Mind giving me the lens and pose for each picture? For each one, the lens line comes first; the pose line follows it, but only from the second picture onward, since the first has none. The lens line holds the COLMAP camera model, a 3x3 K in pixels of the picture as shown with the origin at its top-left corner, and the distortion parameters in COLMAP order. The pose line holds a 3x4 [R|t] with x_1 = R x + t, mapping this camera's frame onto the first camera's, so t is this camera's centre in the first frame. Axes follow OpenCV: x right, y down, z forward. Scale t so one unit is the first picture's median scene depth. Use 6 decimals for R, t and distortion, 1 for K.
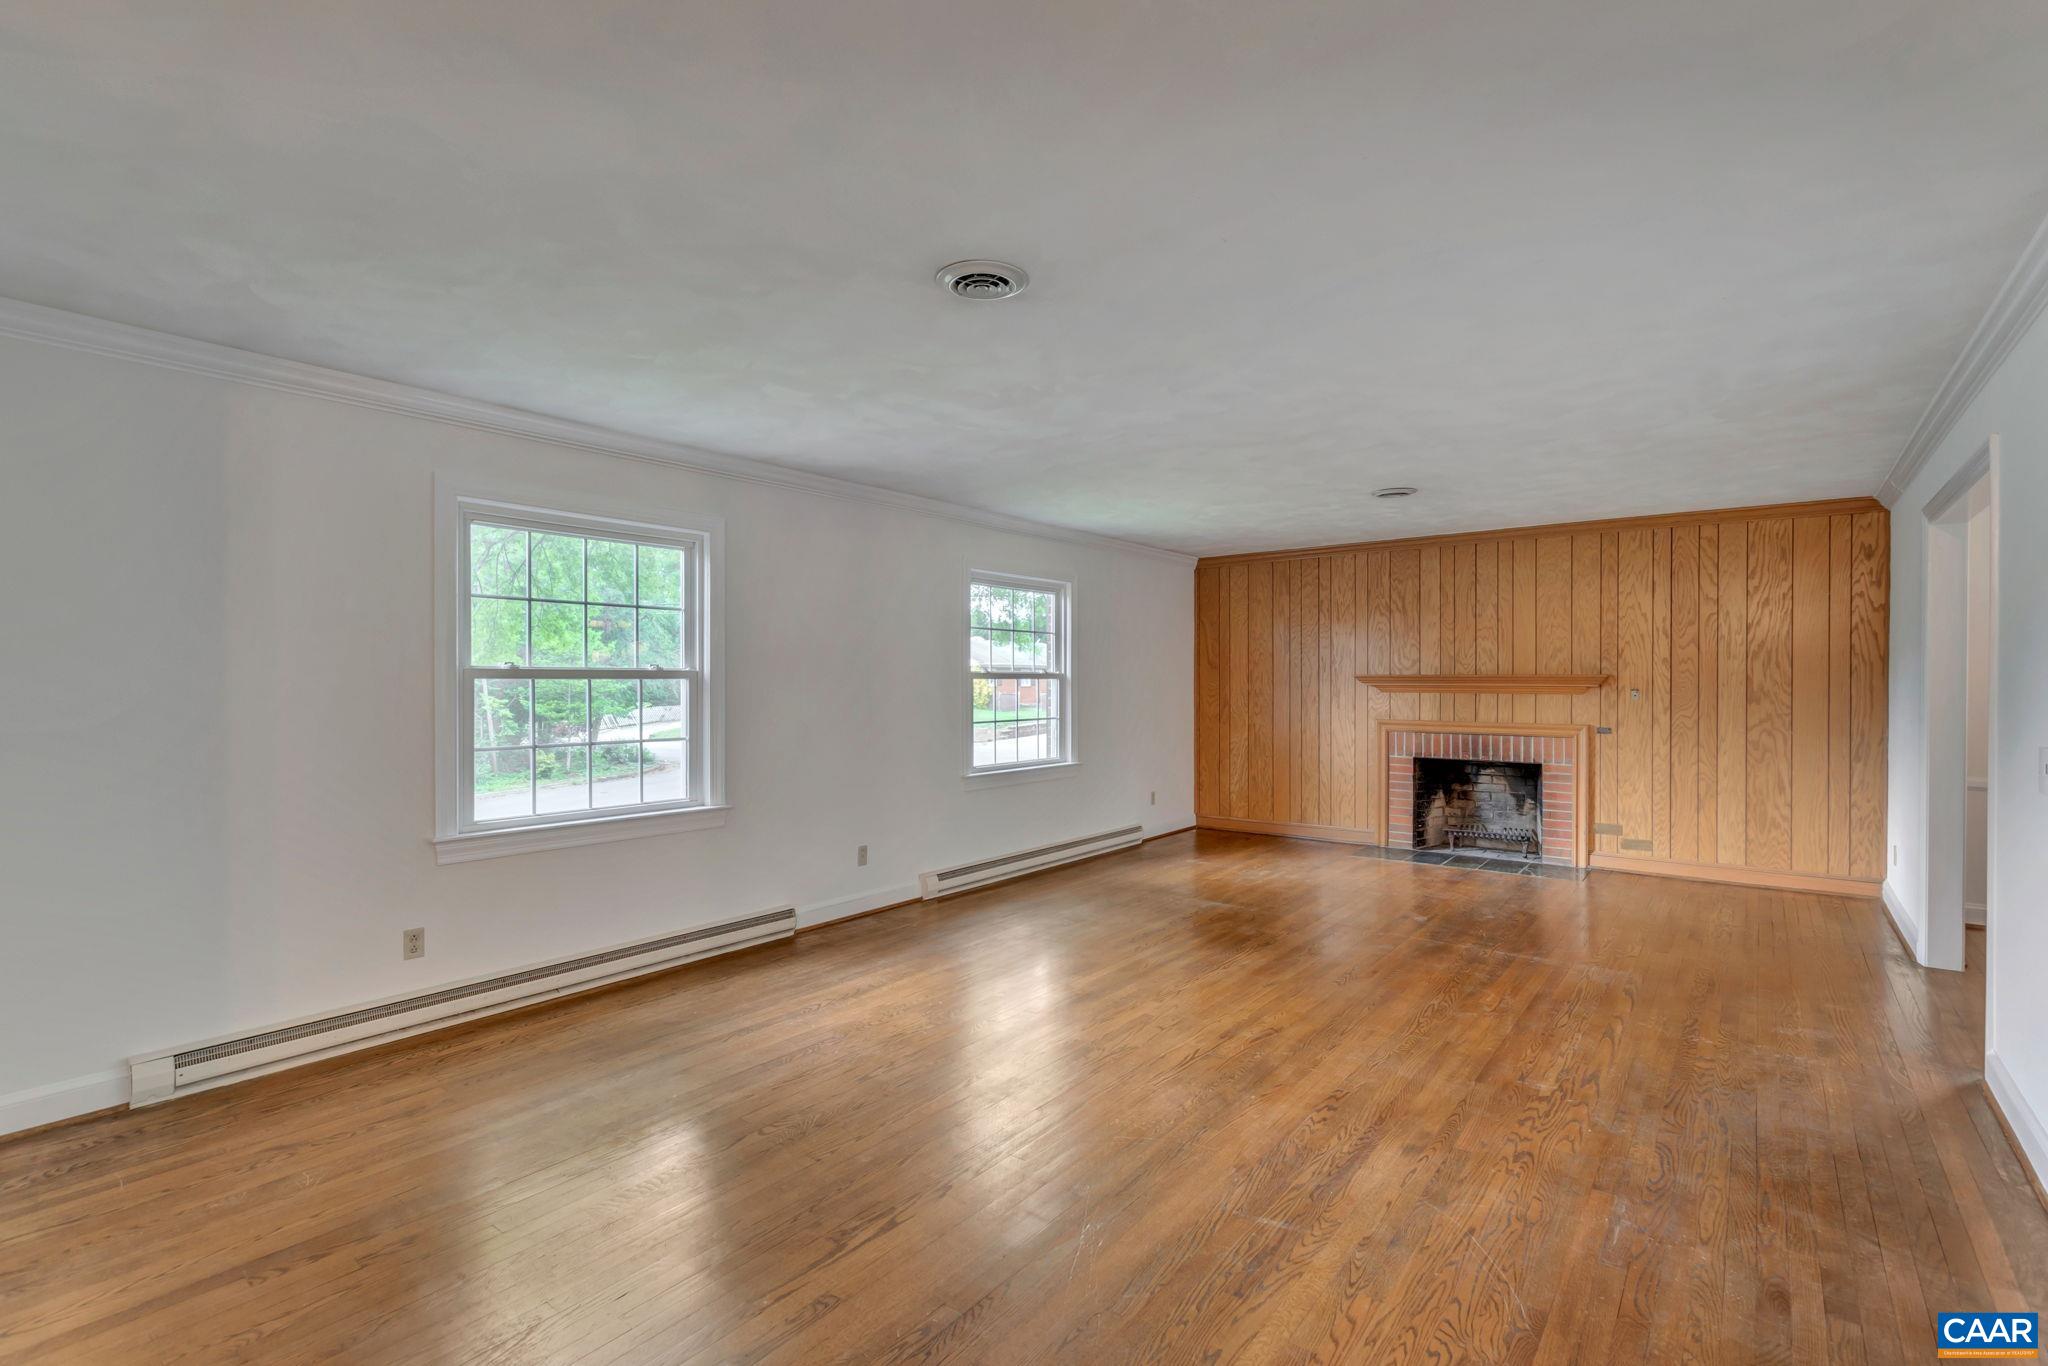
lens RADIAL K [[973.5, 0, 1021.4], [0, 973.5, 685.2], [0, 0, 1]] dist [0.005656, -0.003957]
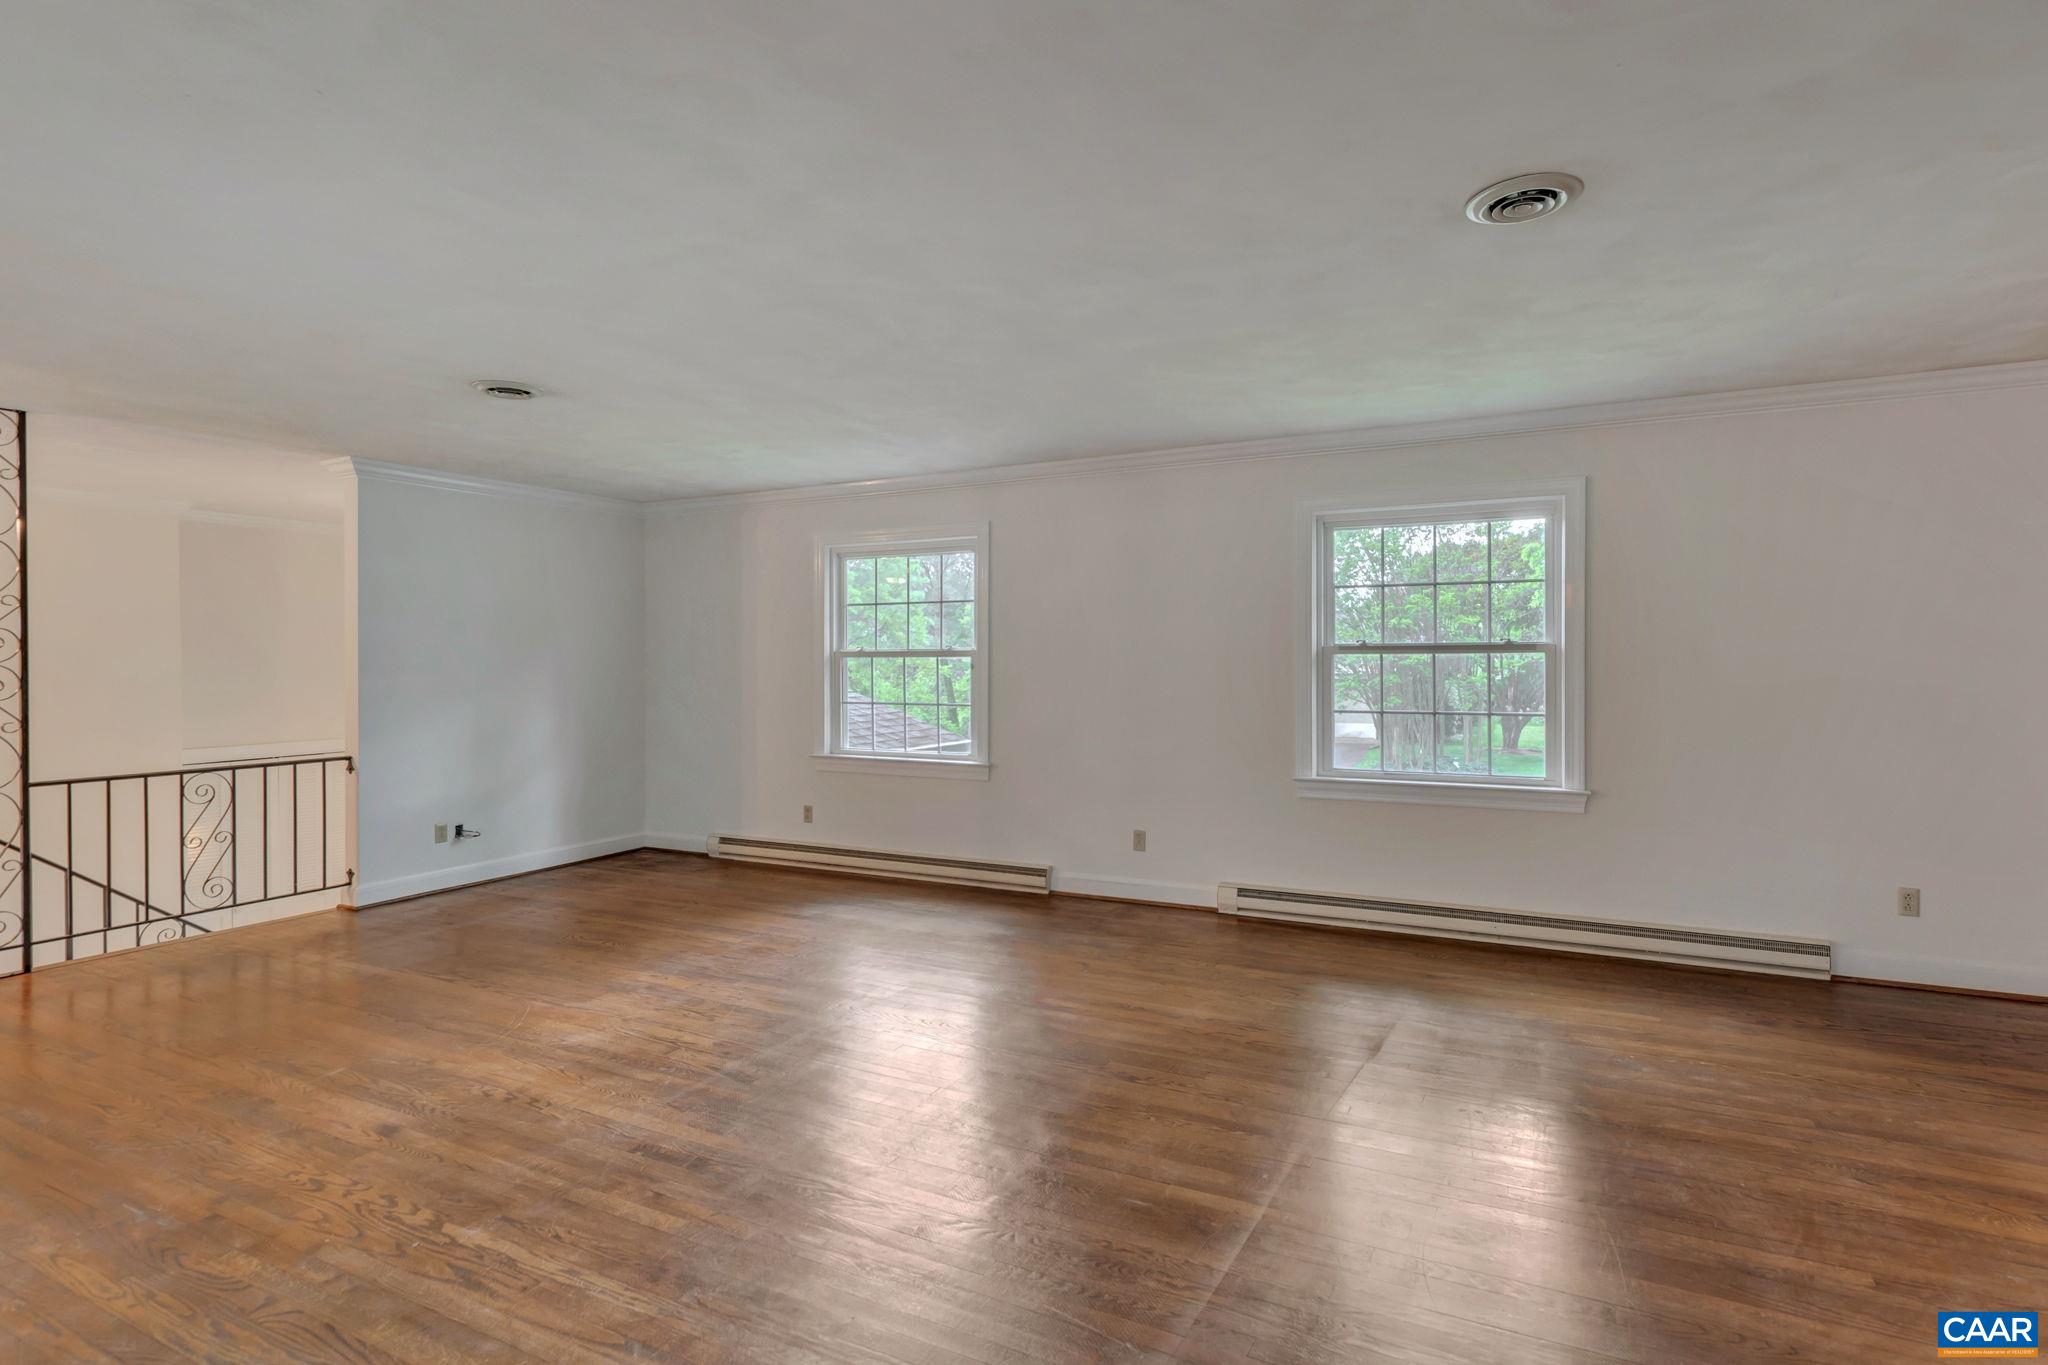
lens RADIAL K [[973.5, 0, 1051.9], [0, 973.5, 662.0], [0, 0, 1]] dist [0.005656, -0.003957]
pose [[0.197639, 0.000953, -0.980274, 0.669910], [0.002112, 0.999997, 0.001398, -0.001432], [0.980273, -0.002347, 0.197637, 0.650338]]
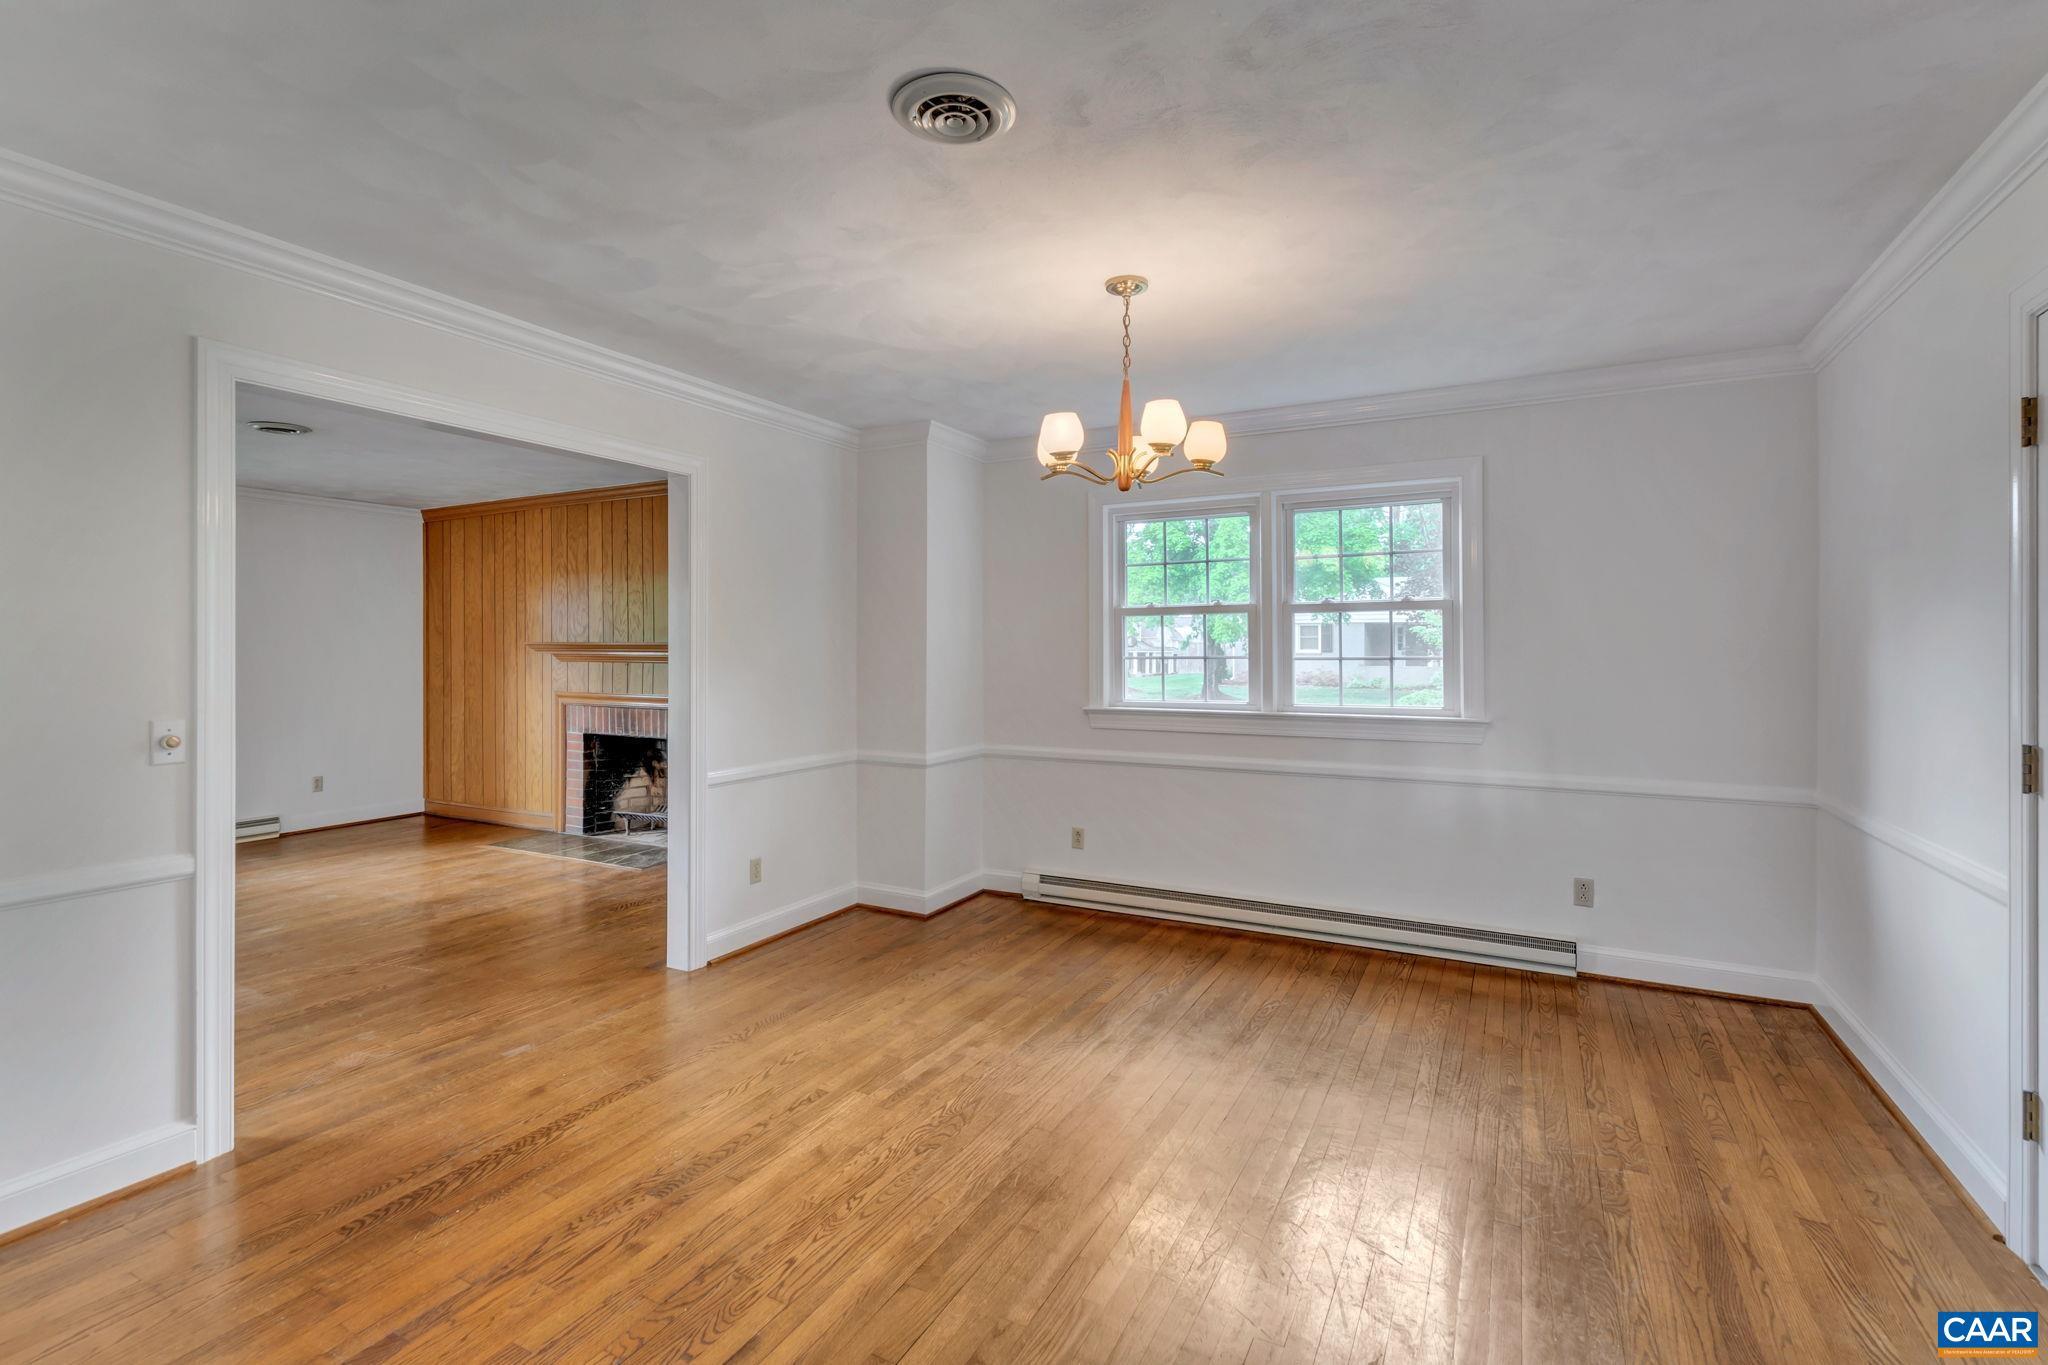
lens RADIAL K [[973.5, 0, 1006.3], [0, 973.5, 627.2], [0, 0, 1]] dist [0.005656, -0.003957]
pose [[0.987327, 0.001812, 0.158691, 0.781249], [0.001514, 0.999782, -0.020839, -0.006280], [-0.158694, 0.020815, 0.987108, 0.050008]]
